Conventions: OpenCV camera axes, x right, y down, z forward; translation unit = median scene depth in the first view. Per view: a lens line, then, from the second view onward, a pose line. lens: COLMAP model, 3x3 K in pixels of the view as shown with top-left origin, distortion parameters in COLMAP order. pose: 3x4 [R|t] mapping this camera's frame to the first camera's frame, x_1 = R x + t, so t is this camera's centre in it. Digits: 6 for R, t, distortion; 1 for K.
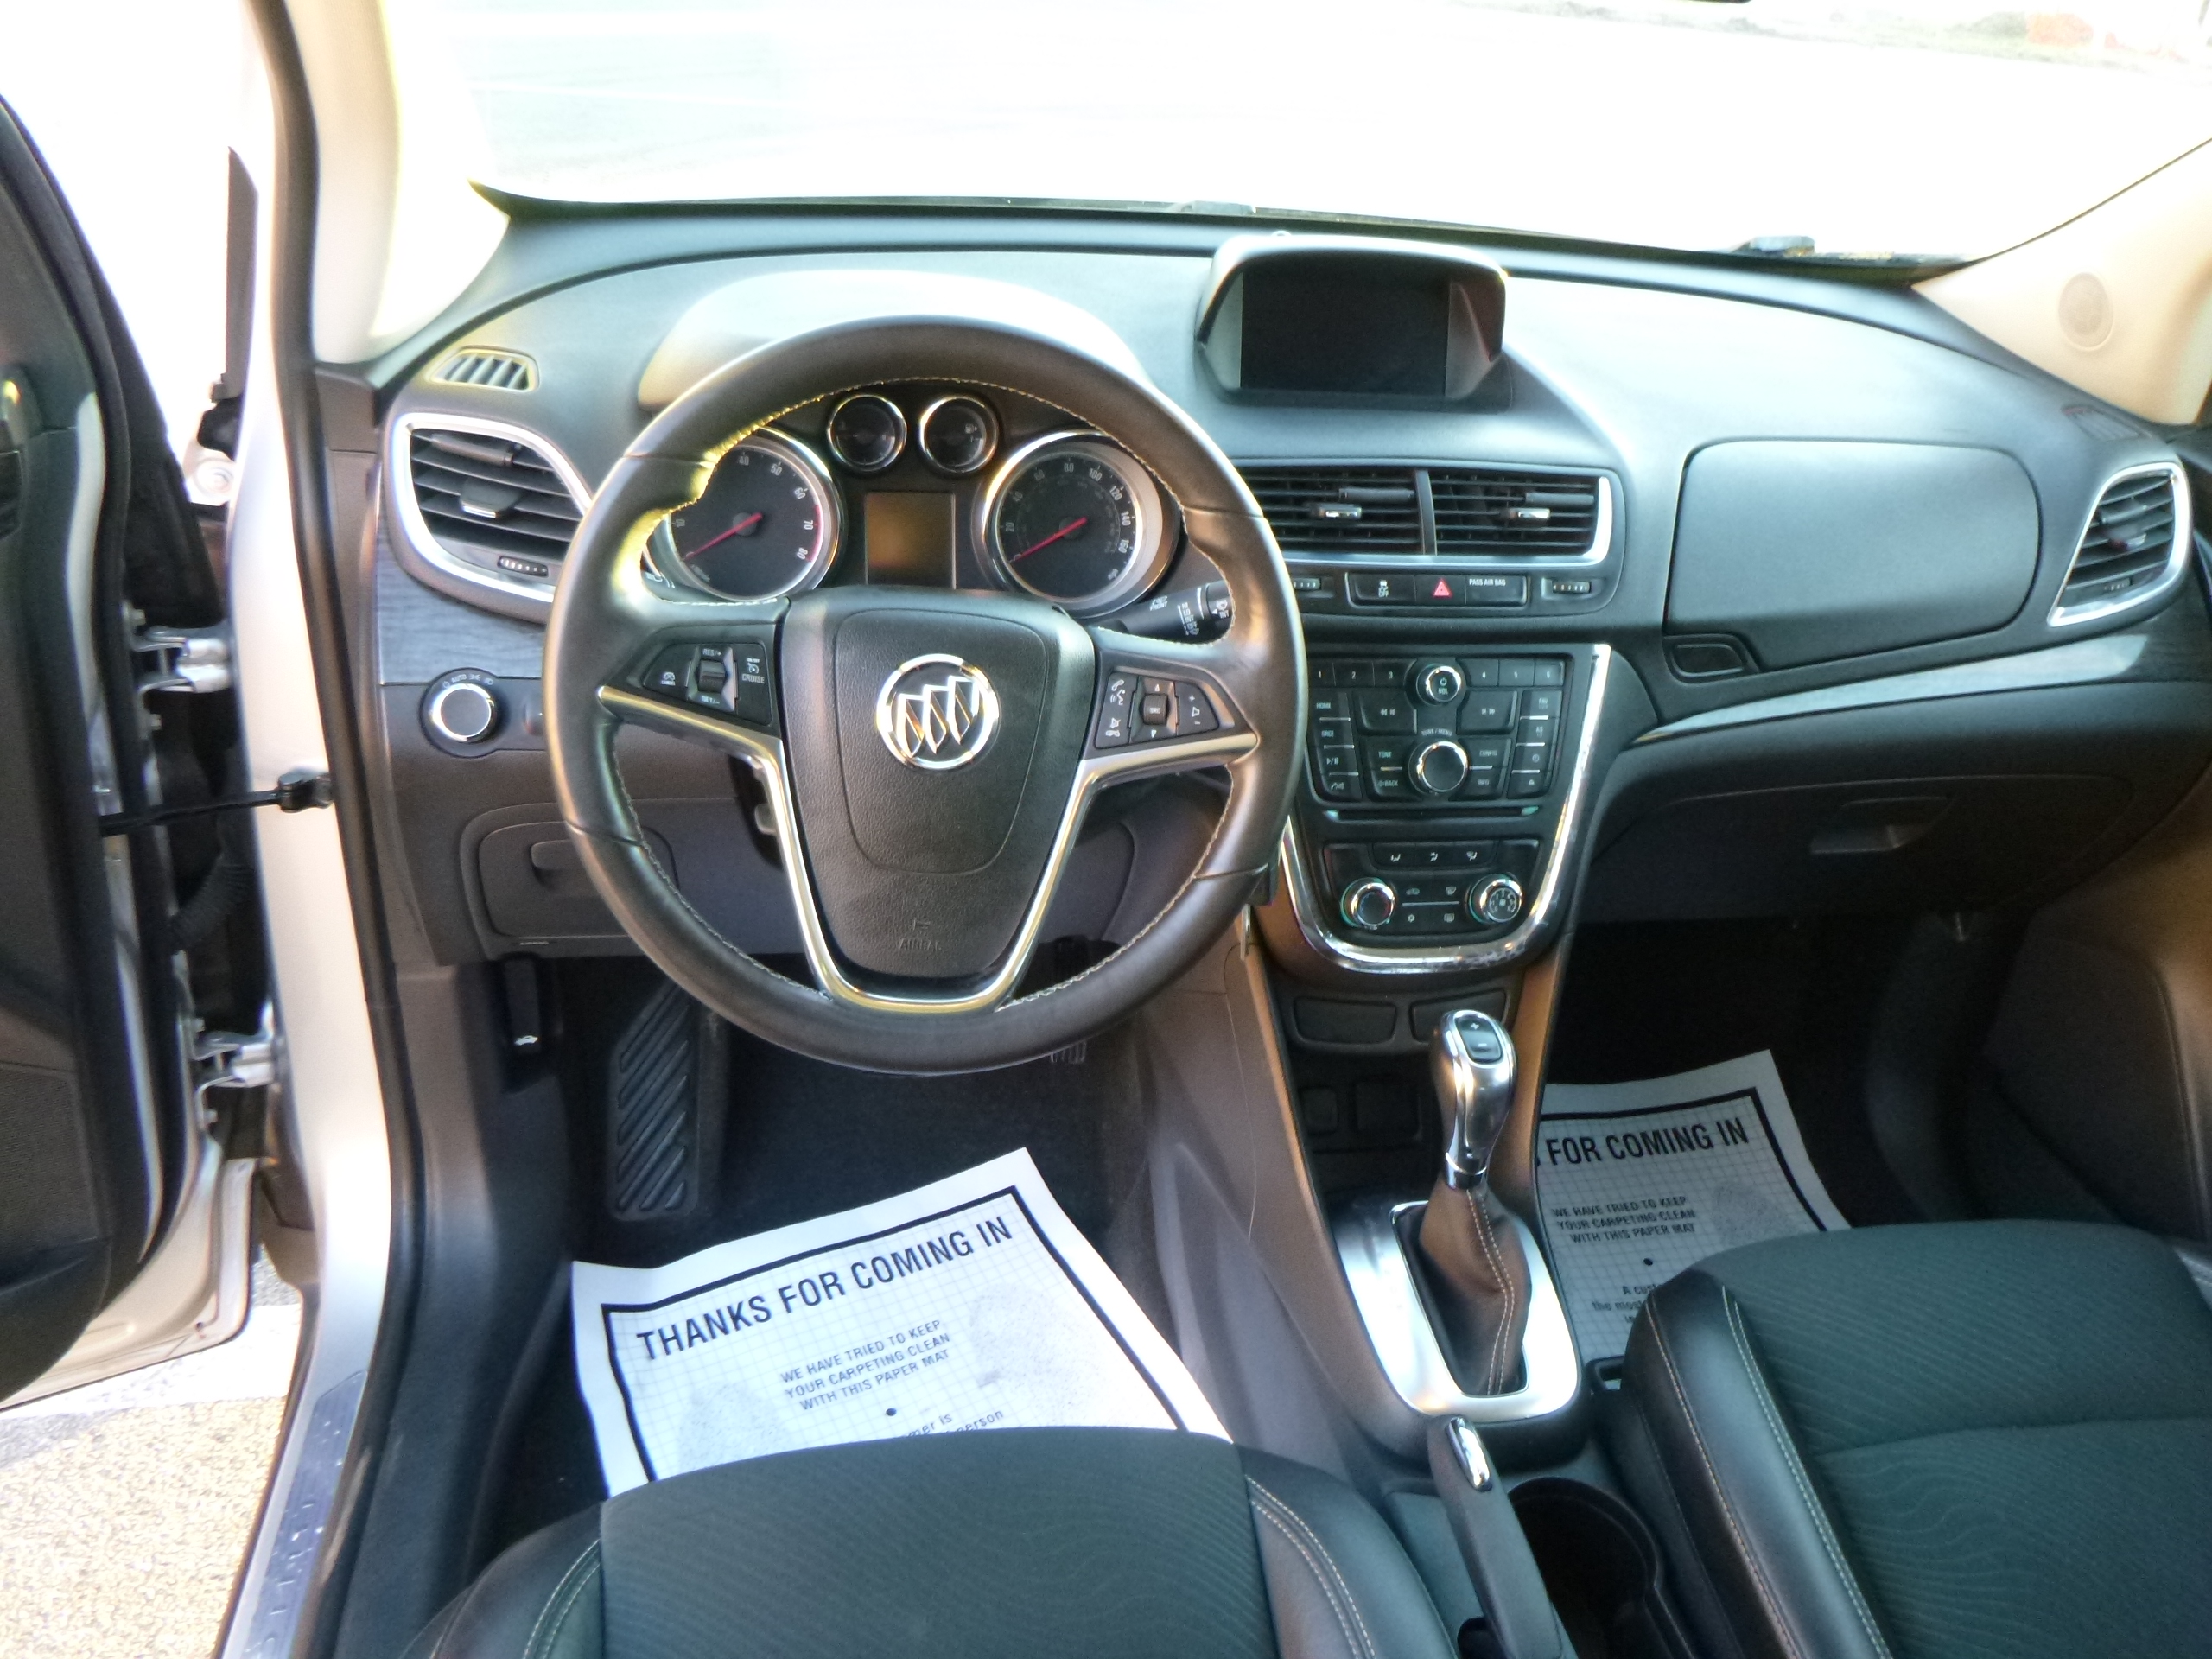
lens RADIAL K [[1686.5, 0, 1106.0], [0, 1686.5, 829.5], [0, 0, 1]] dist [-0.035252, 0.004702]
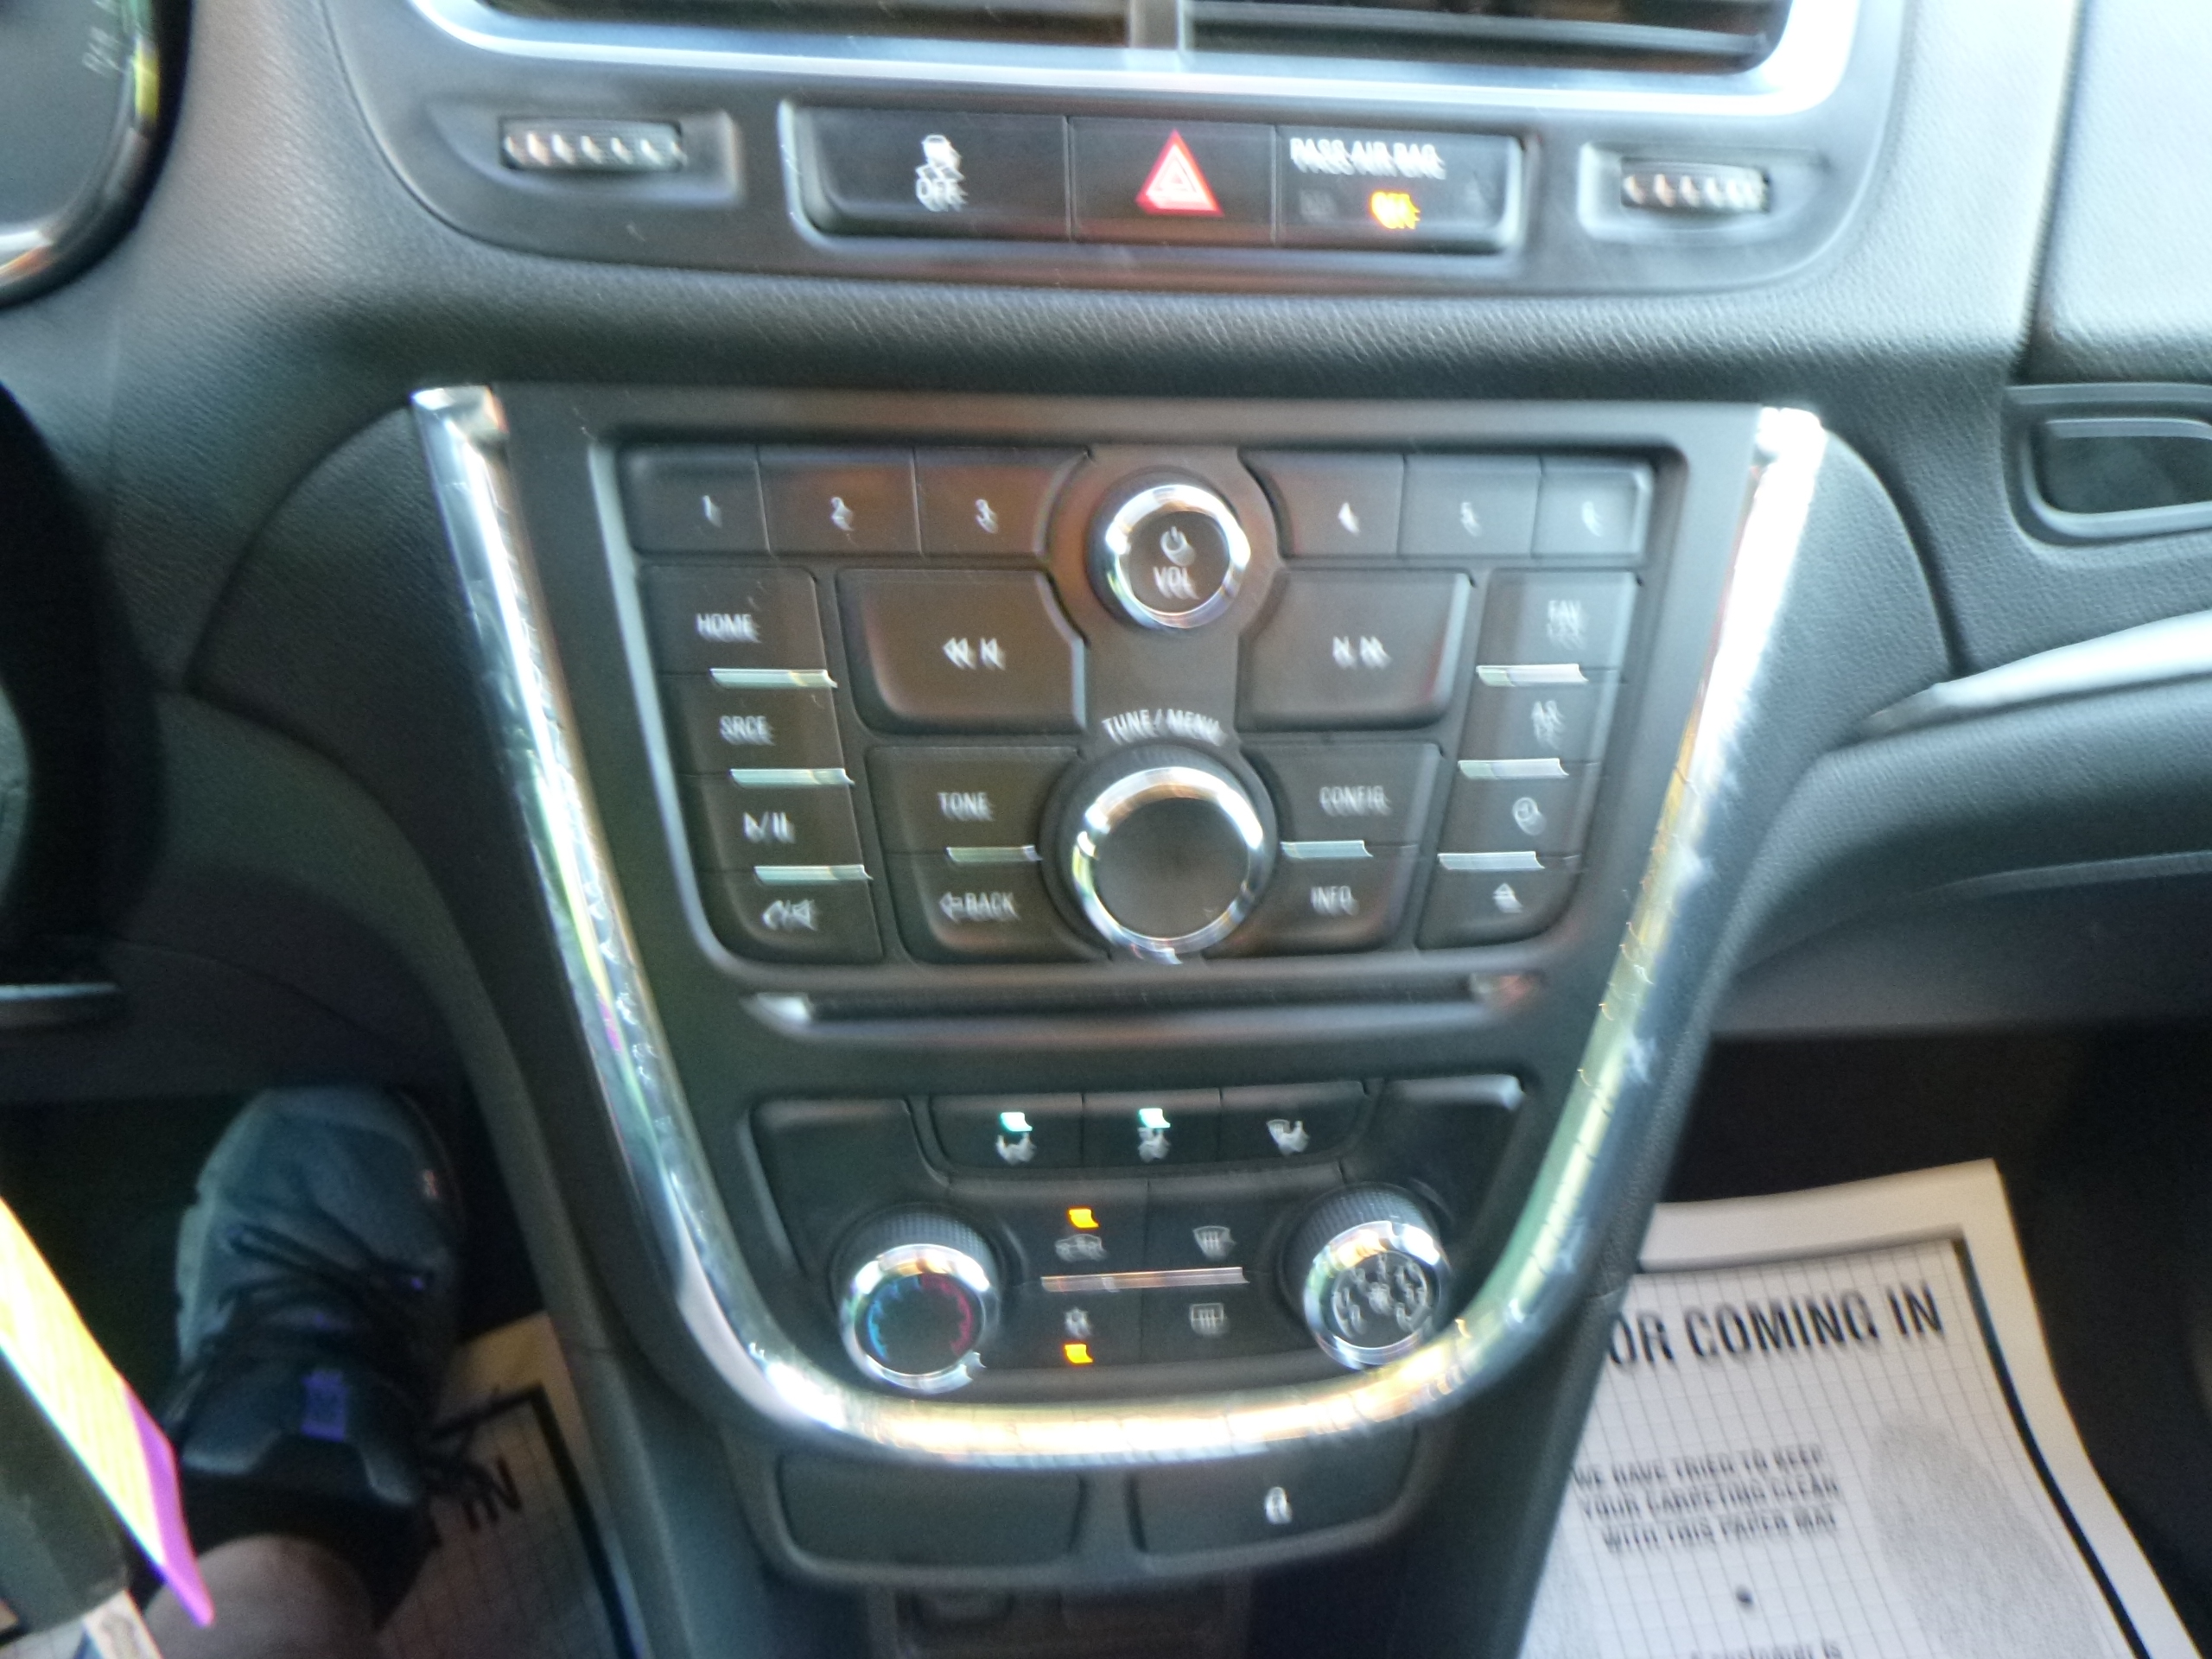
lens RADIAL K [[1686.5, 0, 1106.0], [0, 1686.5, 829.5], [0, 0, 1]] dist [-0.035252, 0.004702]
pose [[0.998086, 0.033849, -0.051752, 0.199621], [-0.026062, 0.989183, 0.144353, -0.079733], [0.056078, -0.142728, 0.988172, 0.714611]]
